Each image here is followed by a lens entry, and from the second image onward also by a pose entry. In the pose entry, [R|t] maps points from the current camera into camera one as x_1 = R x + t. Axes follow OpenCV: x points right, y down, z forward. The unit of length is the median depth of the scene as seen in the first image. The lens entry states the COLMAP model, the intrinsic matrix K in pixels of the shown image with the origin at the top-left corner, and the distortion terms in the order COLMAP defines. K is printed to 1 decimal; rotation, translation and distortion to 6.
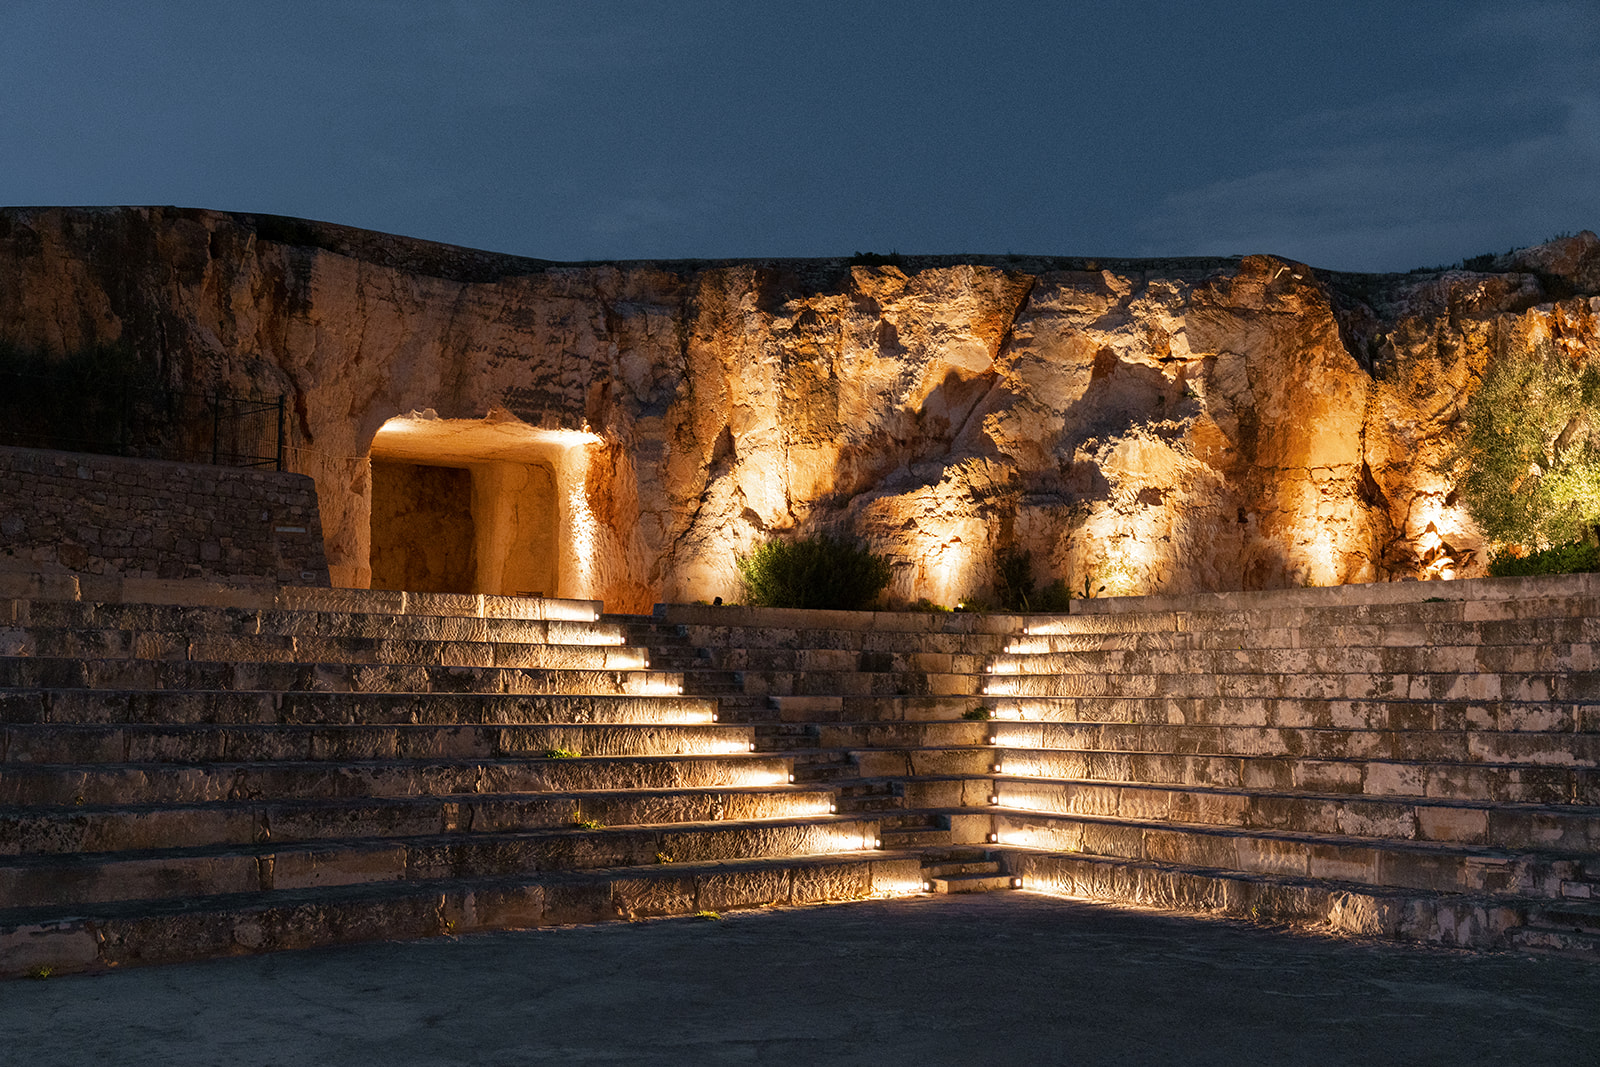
lens RADIAL K [[1753.3, 0, 800.0], [0, 1753.3, 533.5], [0, 0, 1]] dist [-0.009232, 0.010810]
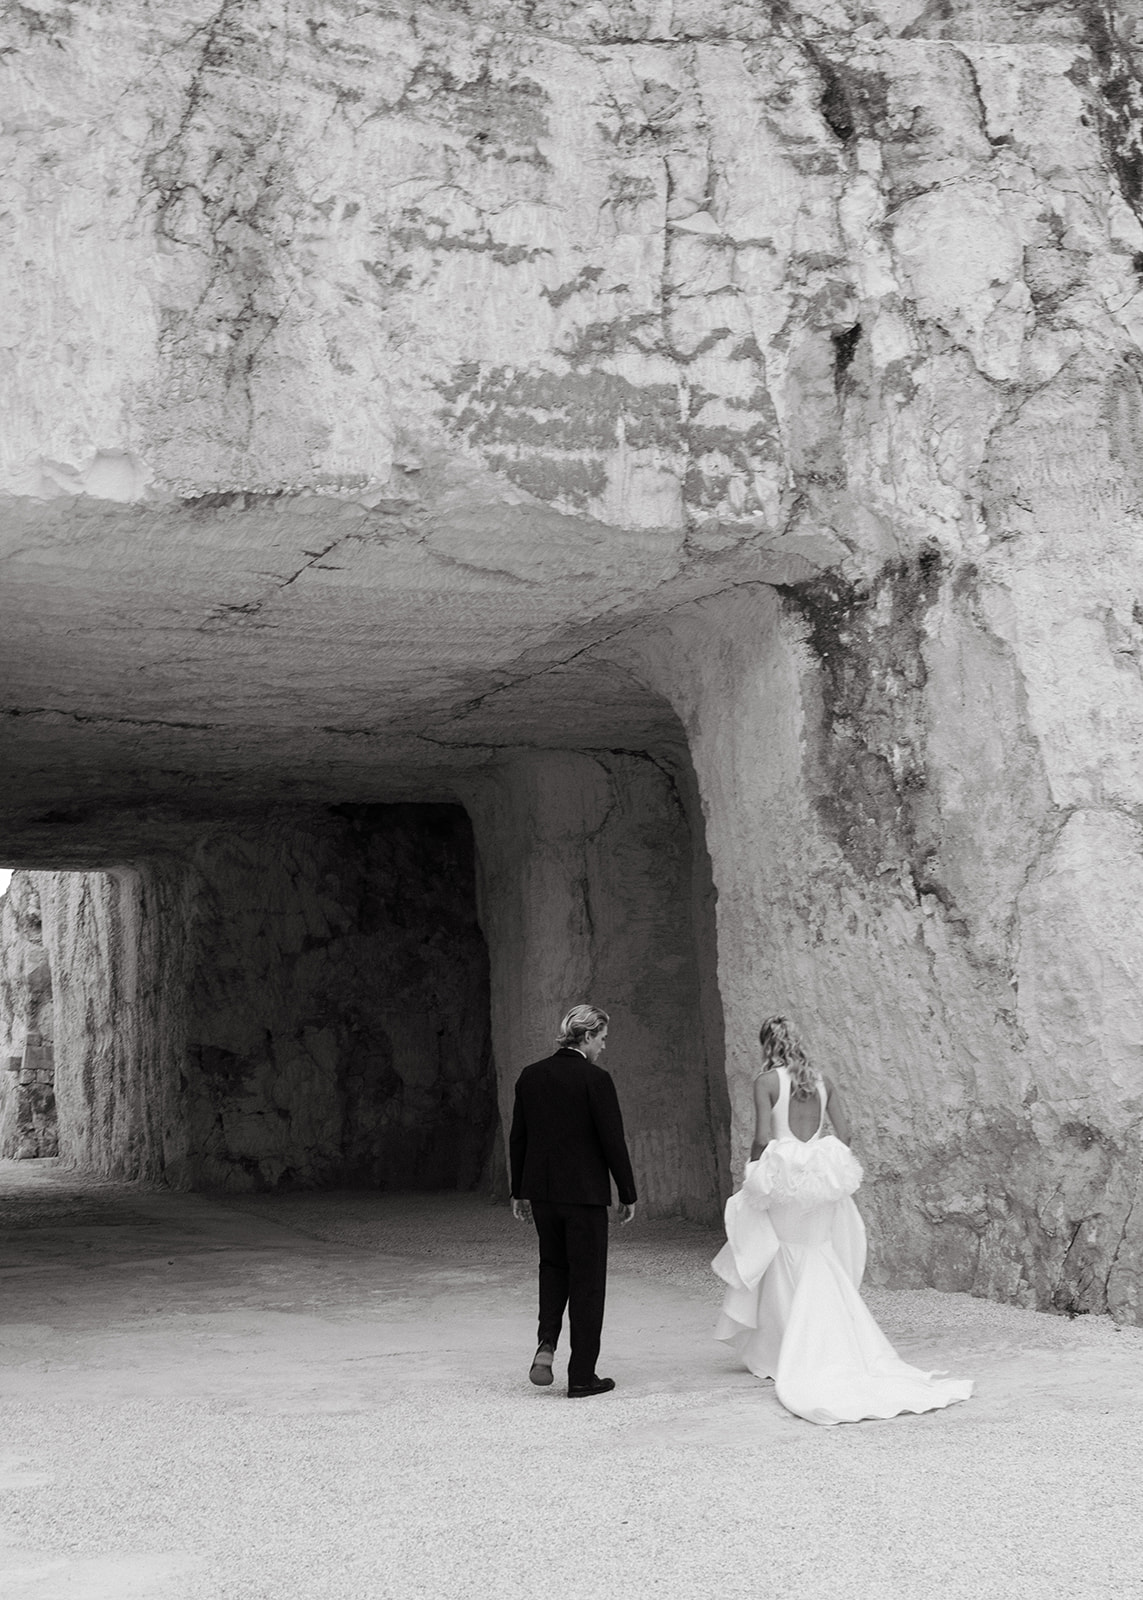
lens RADIAL K [[1764.3, 0, 631.4], [0, 1764.3, 801.1], [0, 0, 1]] dist [-0.013530, 0.038111]
pose [[0.979511, -0.103701, -0.172640, -0.111273], [0.087784, 0.991364, -0.097427, 0.003100], [0.181253, 0.080276, 0.980155, 0.801628]]
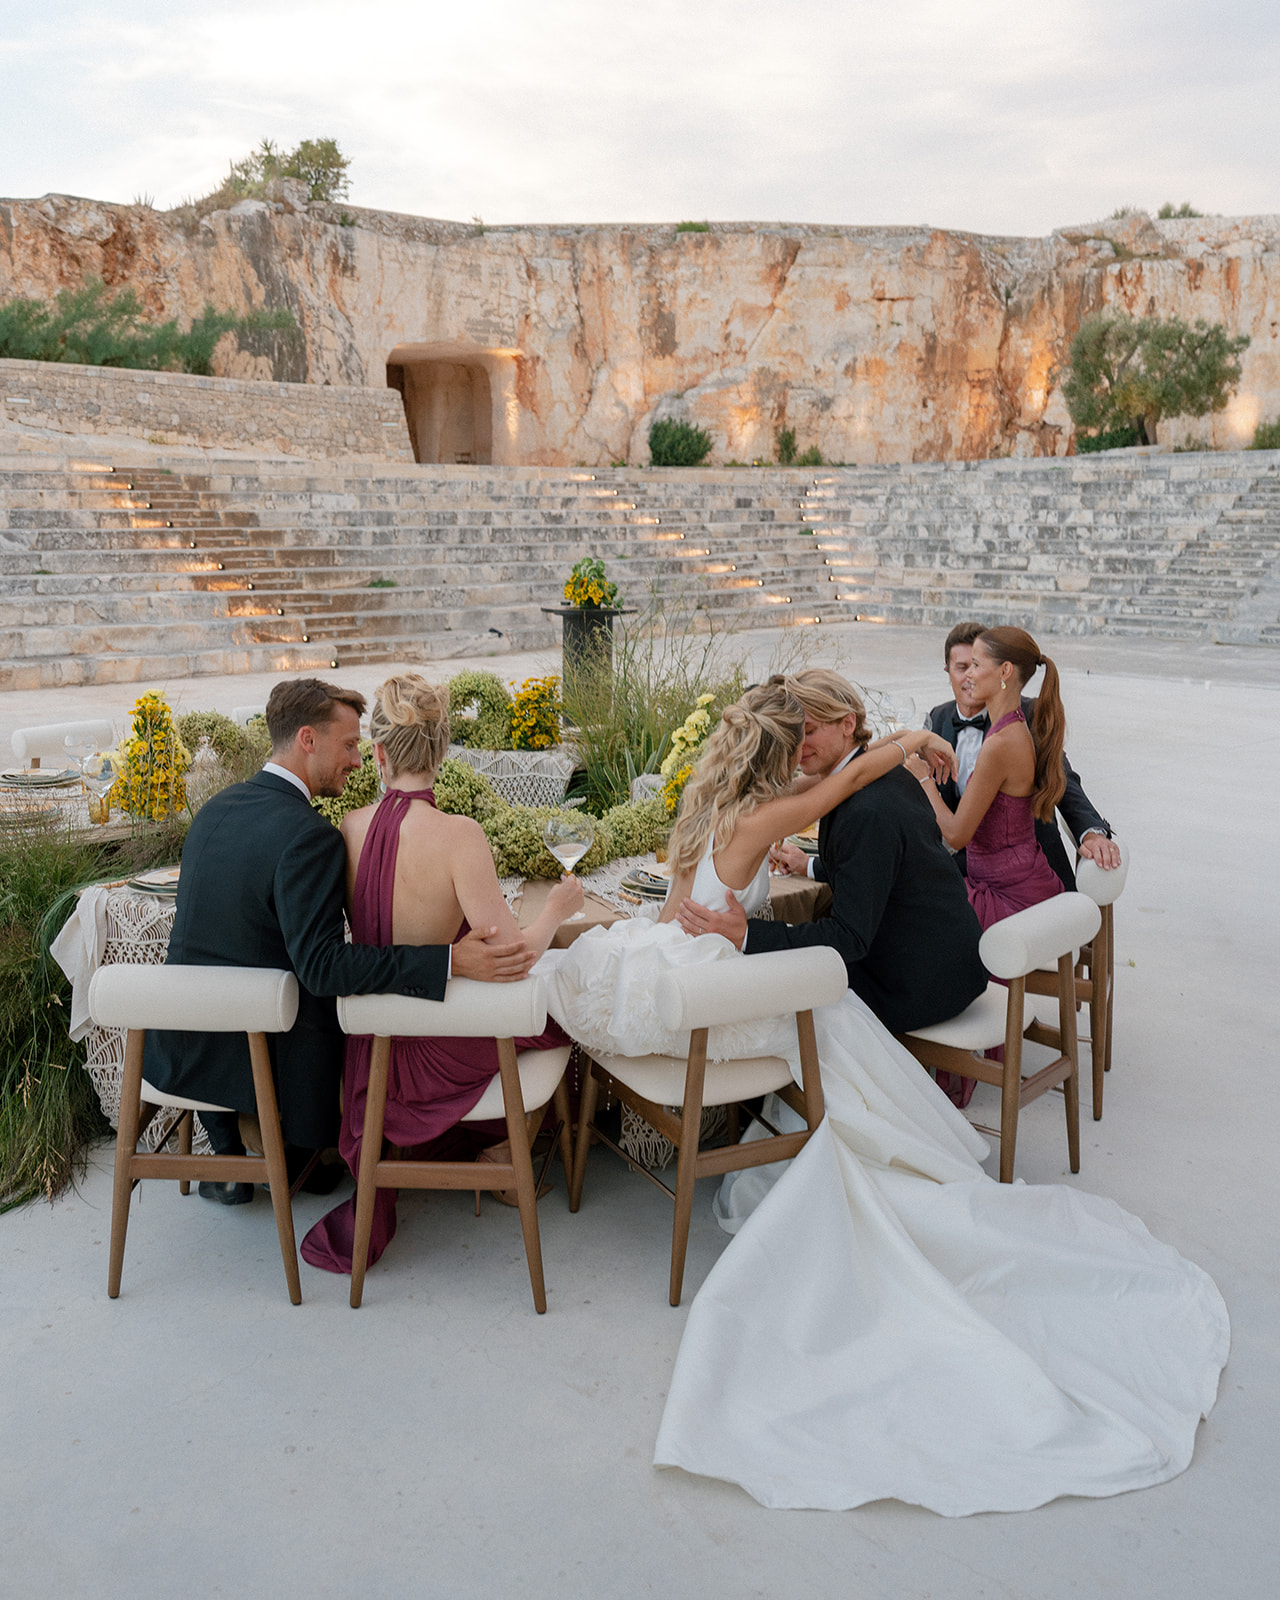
lens RADIAL K [[1492.7, 0, 684.4], [0, 1492.7, 800.5], [0, 0, 1]] dist [-0.049898, 0.008123]
pose [[0.988091, -0.038204, 0.149054, -0.196332], [-0.004897, 0.960388, 0.278623, -0.043394], [-0.153794, -0.276034, 0.948764, -0.376468]]
